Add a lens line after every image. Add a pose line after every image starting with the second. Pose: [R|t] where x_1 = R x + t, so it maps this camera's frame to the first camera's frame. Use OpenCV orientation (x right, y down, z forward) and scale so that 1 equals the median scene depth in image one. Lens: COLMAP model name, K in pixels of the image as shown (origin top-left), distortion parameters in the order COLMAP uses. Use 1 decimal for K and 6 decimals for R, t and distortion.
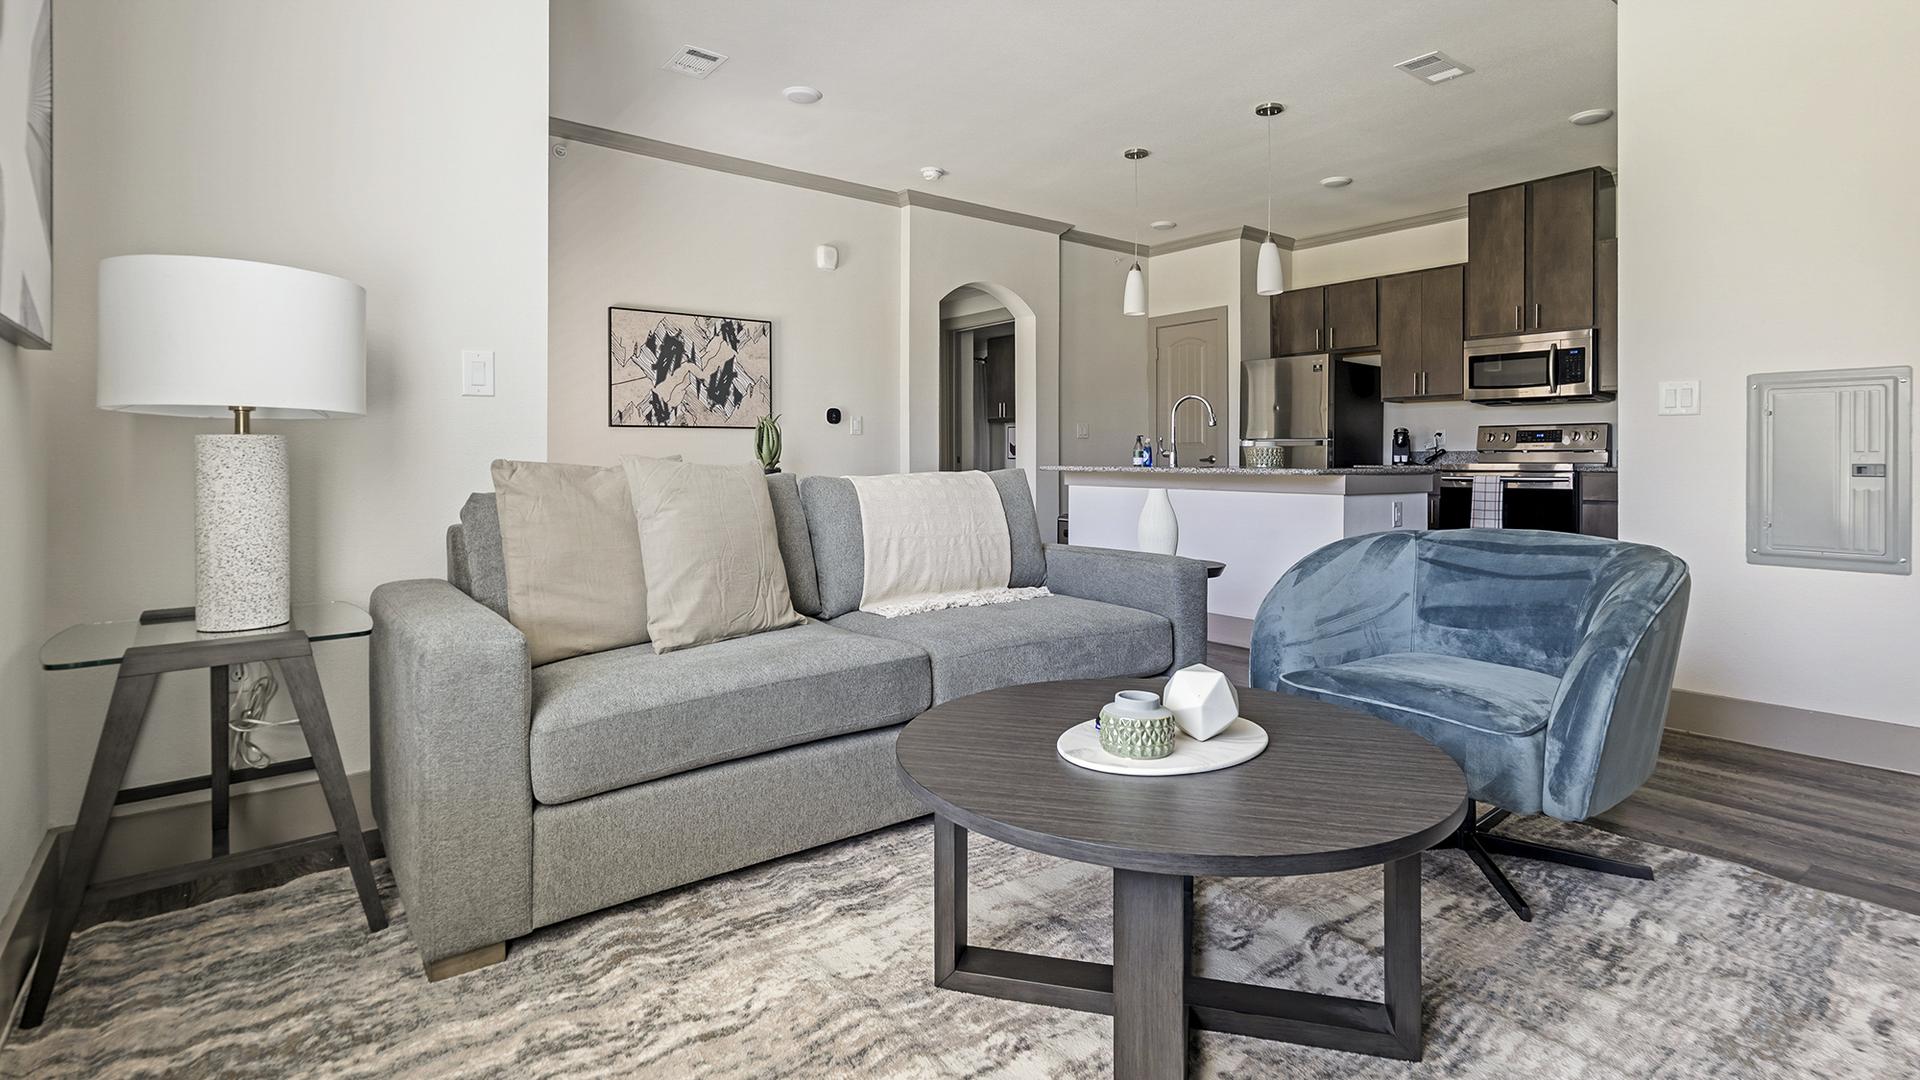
lens RADIAL K [[923.0, 0, 965.0], [0, 923.0, 458.0], [0, 0, 1]] dist [0.000940, 0.002088]
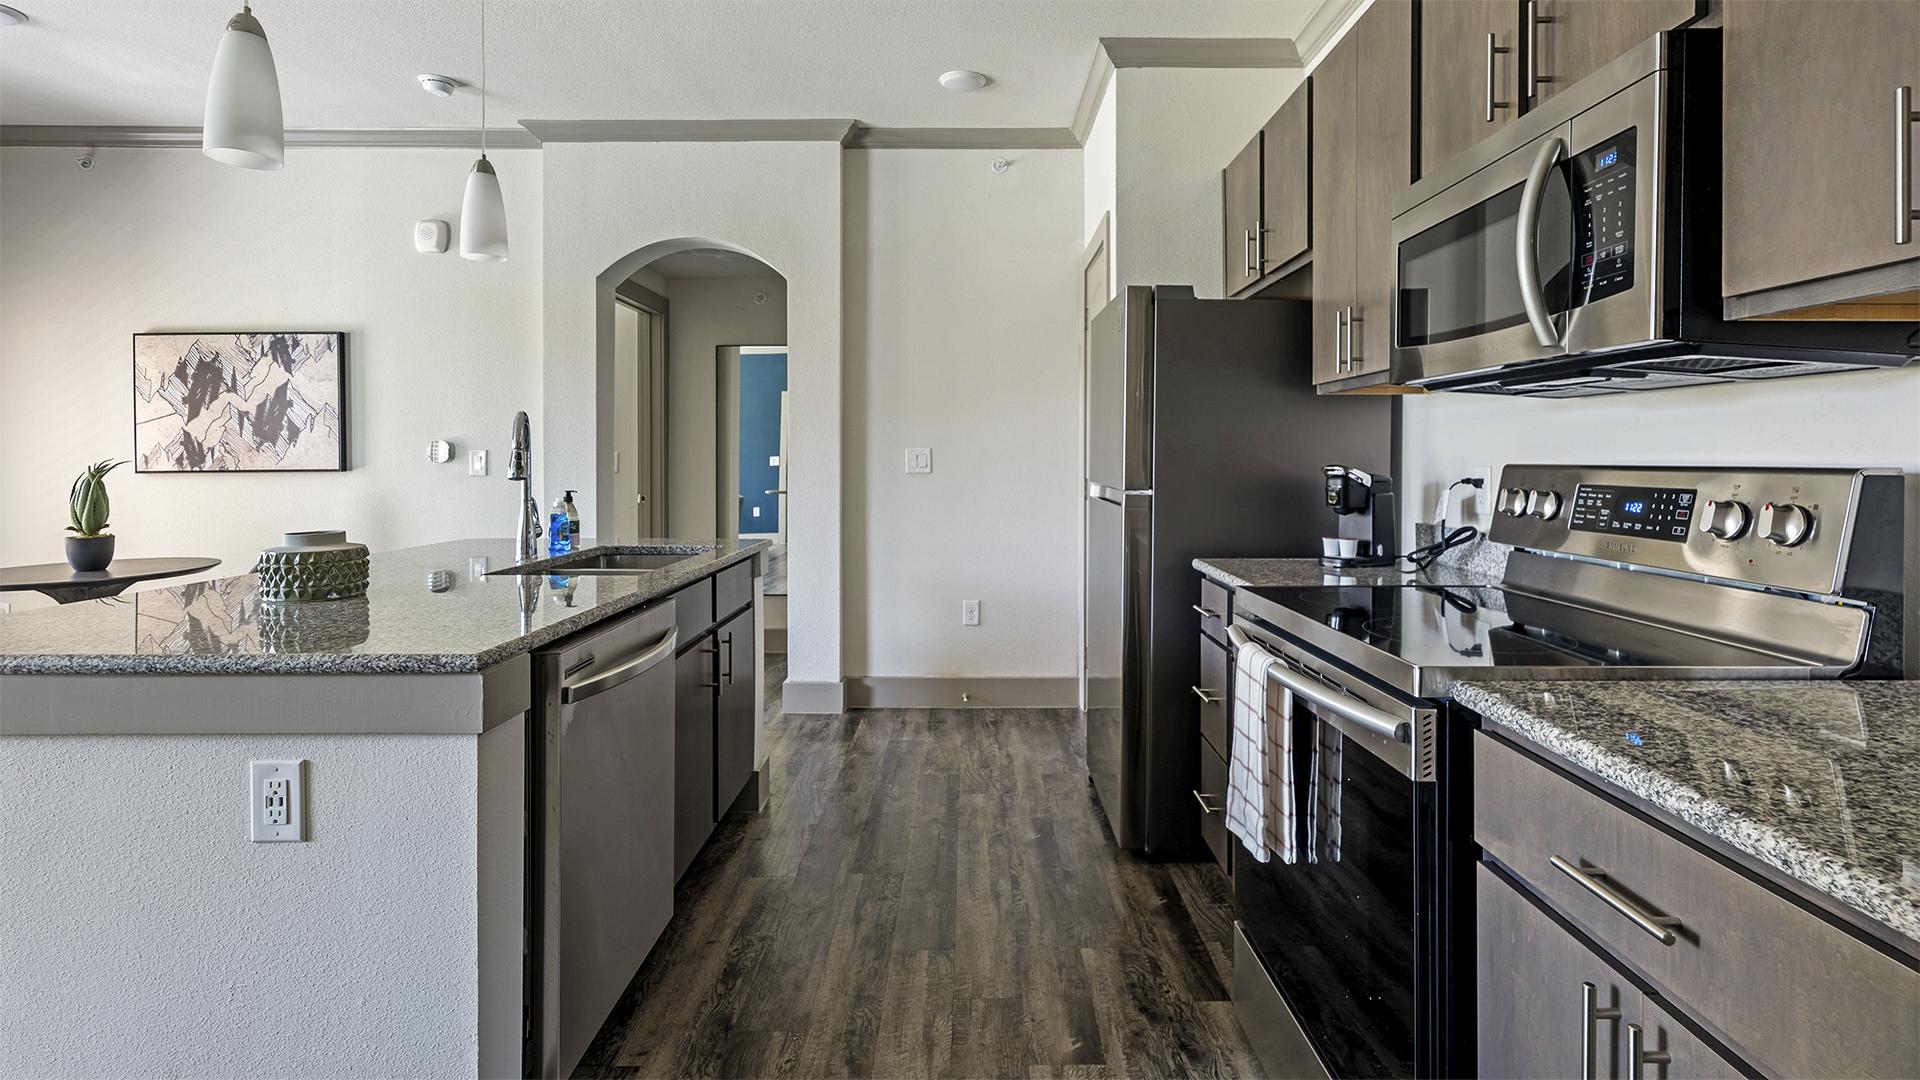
lens RADIAL K [[923.0, 0, 973.8], [0, 923.0, 453.7], [0, 0, 1]] dist [0.000940, 0.002088]
pose [[0.798110, -0.006221, -0.602480, 0.708303], [0.005429, 0.999980, -0.003133, -0.043366], [0.602487, -0.000770, 0.798128, 0.744701]]
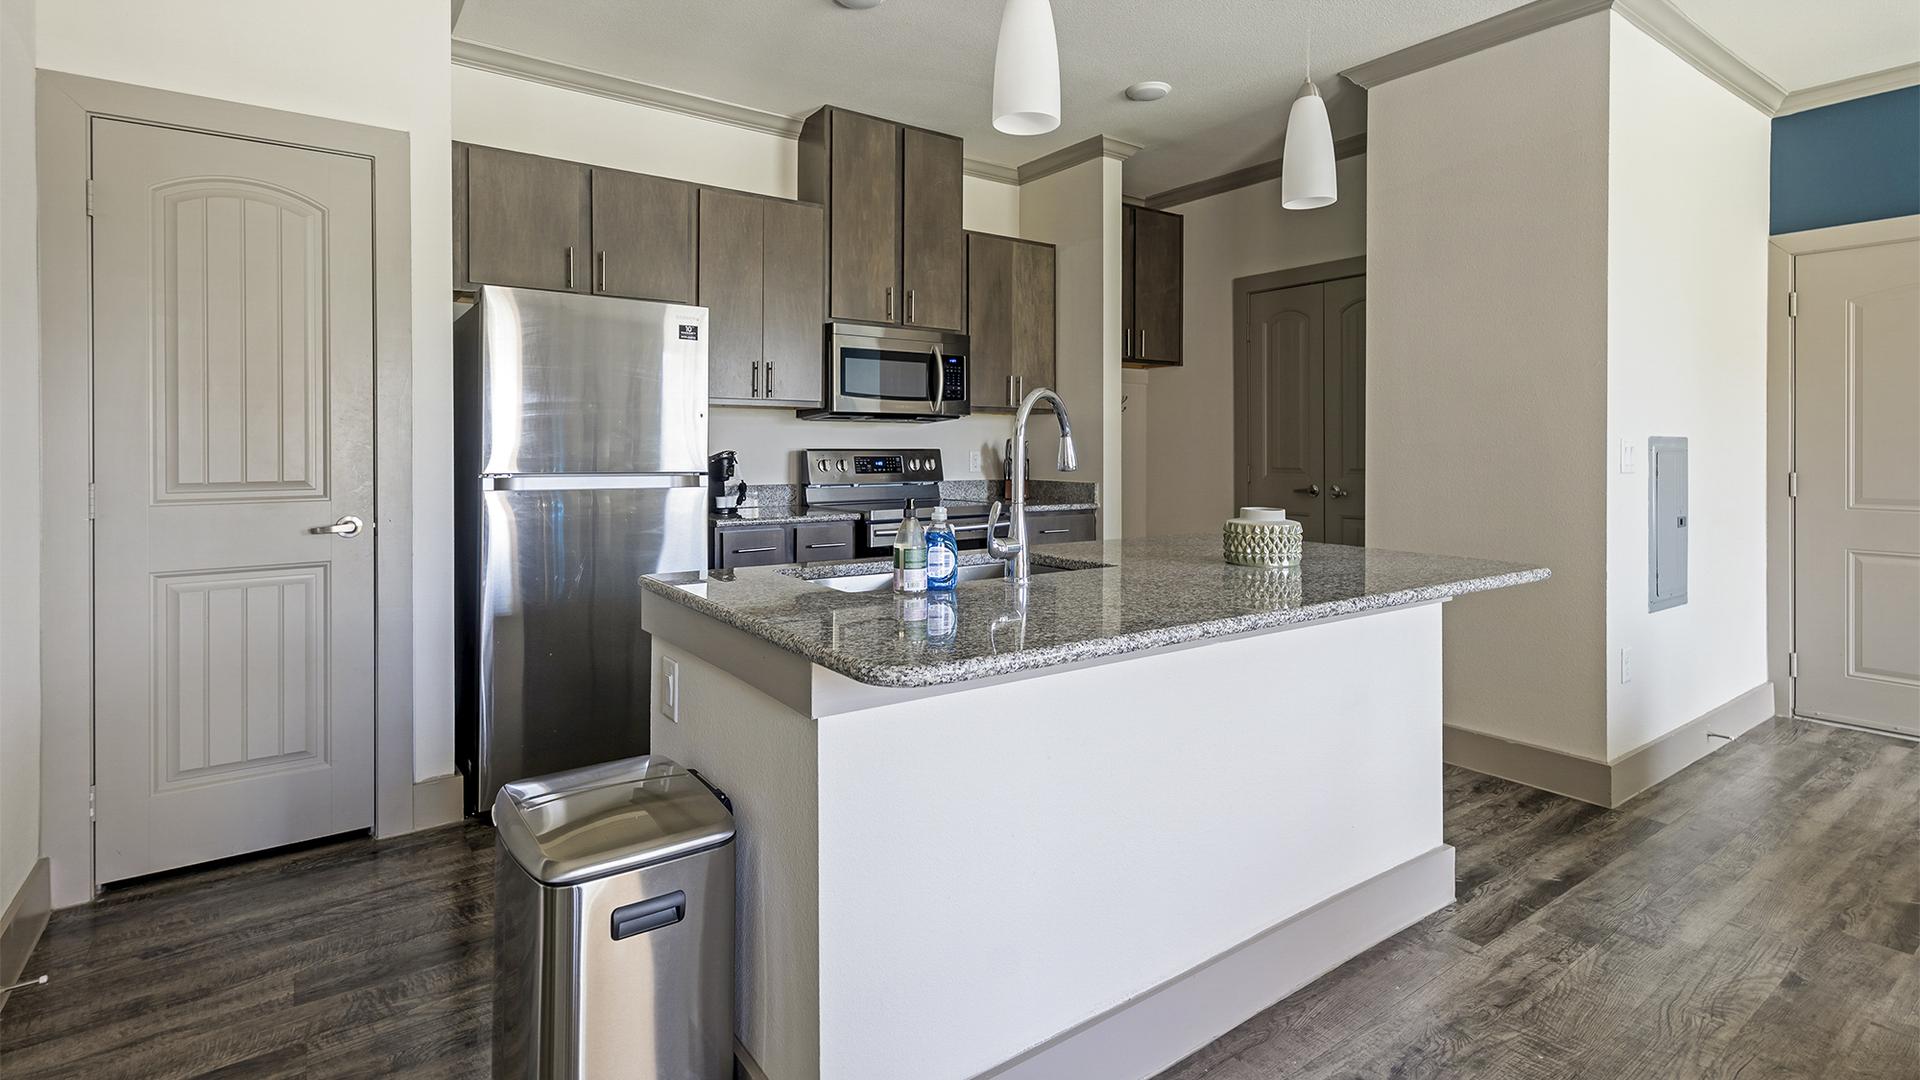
lens RADIAL K [[923.0, 0, 935.7], [0, 923.0, 436.4], [0, 0, 1]] dist [0.000940, 0.002088]
pose [[0.023902, 0.008706, 0.999676, -0.135350], [-0.000721, 0.999962, -0.008691, -0.043635], [-0.999714, -0.000513, 0.023907, 1.015299]]
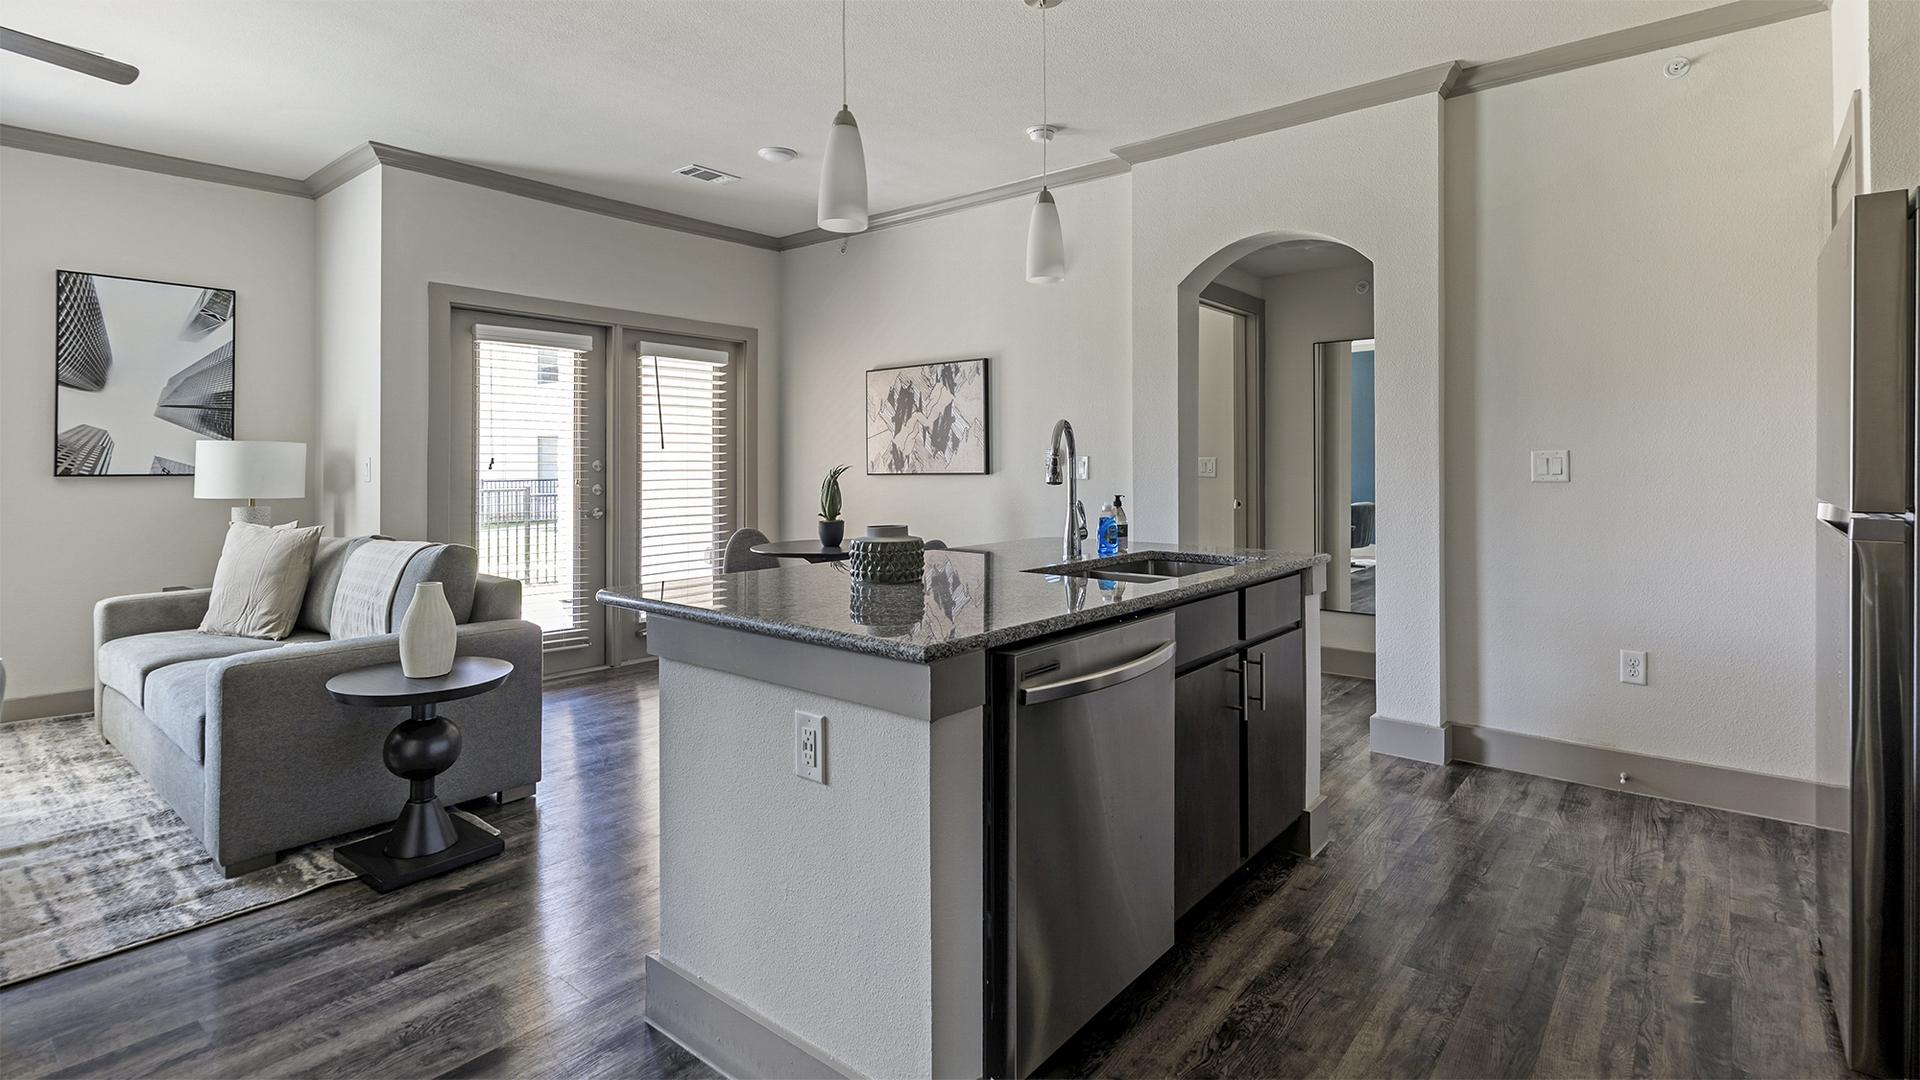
lens RADIAL K [[923.0, 0, 969.0], [0, 923.0, 450.6], [0, 0, 1]] dist [0.000940, 0.002088]
pose [[0.228022, -0.017115, -0.973505, 0.716275], [0.006876, 0.999849, -0.015967, -0.043277], [0.973632, -0.003053, 0.228106, 0.818590]]
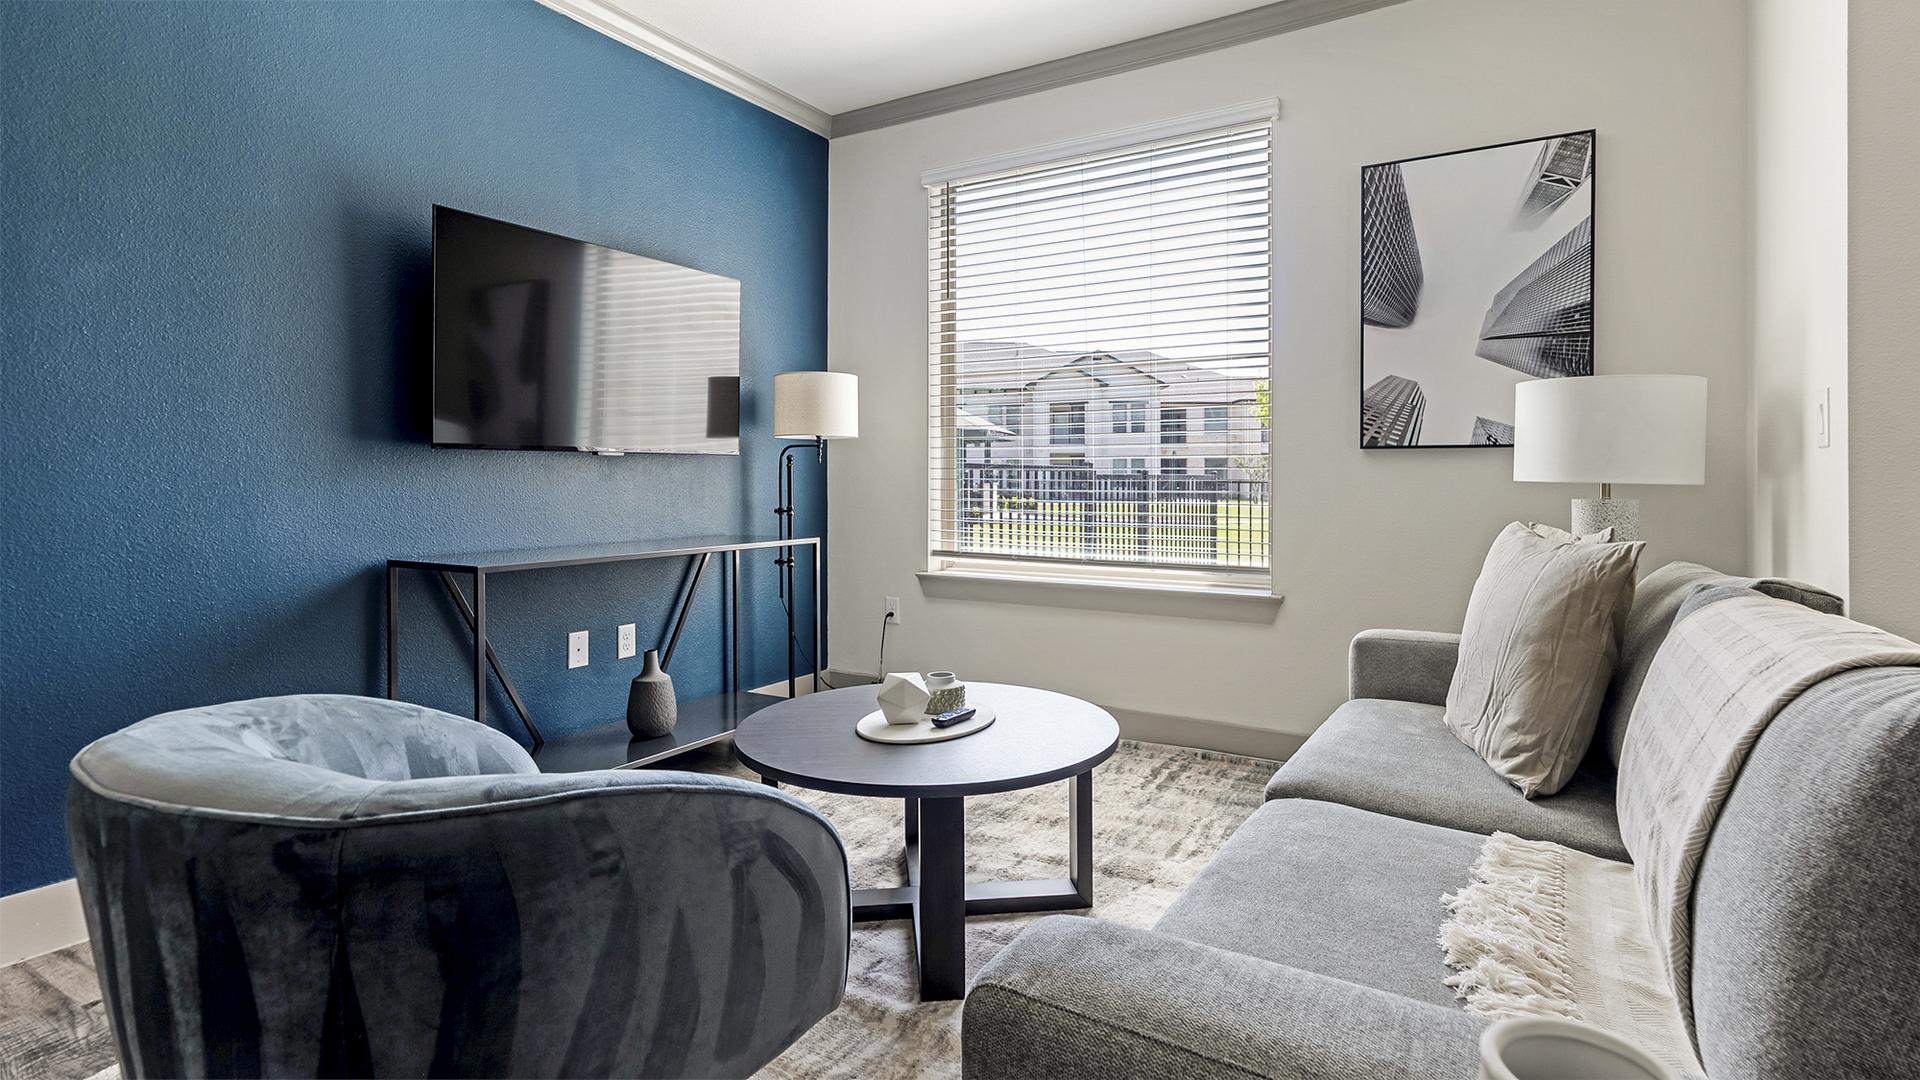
lens RADIAL K [[923.0, 0, 975.3], [0, 923.0, 477.5], [0, 0, 1]] dist [0.000940, 0.002088]
pose [[-0.928612, -0.000366, -0.371051, 0.197673], [0.000531, 0.999997, -0.002317, -0.019375], [0.371051, -0.002348, -0.928609, 0.684085]]
